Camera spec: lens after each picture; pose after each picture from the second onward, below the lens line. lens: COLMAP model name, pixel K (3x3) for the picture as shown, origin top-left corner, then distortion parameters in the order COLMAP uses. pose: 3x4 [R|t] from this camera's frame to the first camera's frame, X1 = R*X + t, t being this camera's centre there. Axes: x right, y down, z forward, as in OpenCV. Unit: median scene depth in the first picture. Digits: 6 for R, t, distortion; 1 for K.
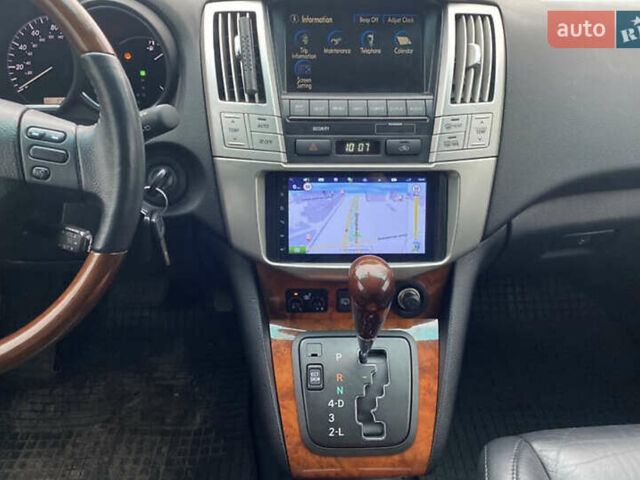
lens RADIAL K [[540.2, 0, 318.2], [0, 540.2, 222.8], [0, 0, 1]] dist [0.098172, -0.177815]
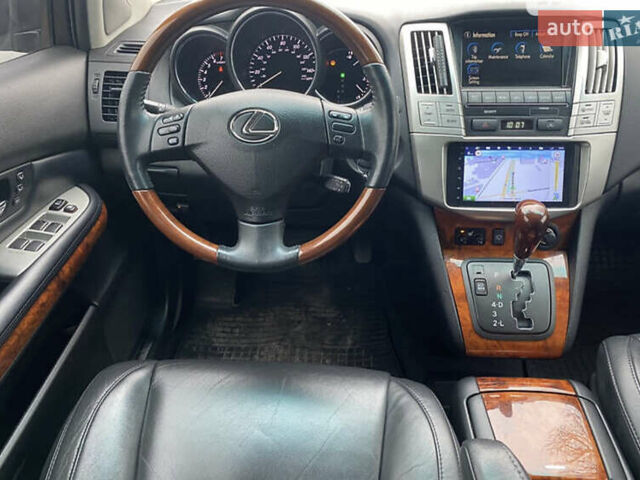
lens RADIAL K [[518.9, 0, 320.9], [0, 518.9, 222.6], [0, 0, 1]] dist [0.009900, -0.002389]
pose [[0.996022, 0.011914, -0.088305, -0.305907], [-0.010619, 0.999829, 0.015119, 0.098086], [0.088470, -0.014121, 0.995979, -0.391489]]
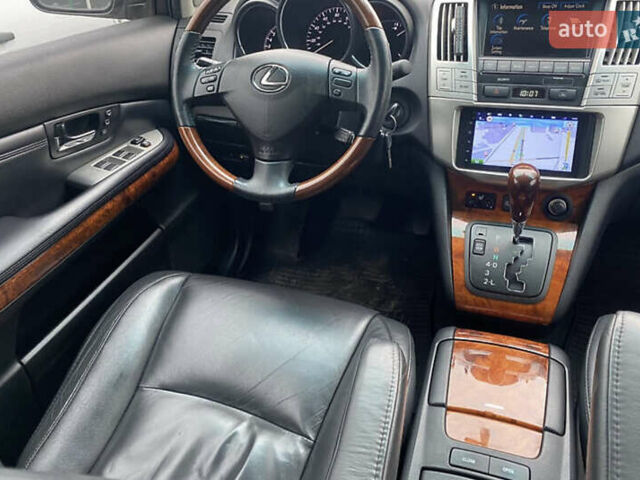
lens RADIAL K [[544.3, 0, 319.8], [0, 544.3, 213.0], [0, 0, 1]] dist [0.008743, -0.004919]
pose [[0.928994, 0.115569, -0.351588, 0.102416], [-0.115184, 0.993099, 0.022088, 0.208259], [0.351714, 0.019978, 0.935894, -0.551915]]
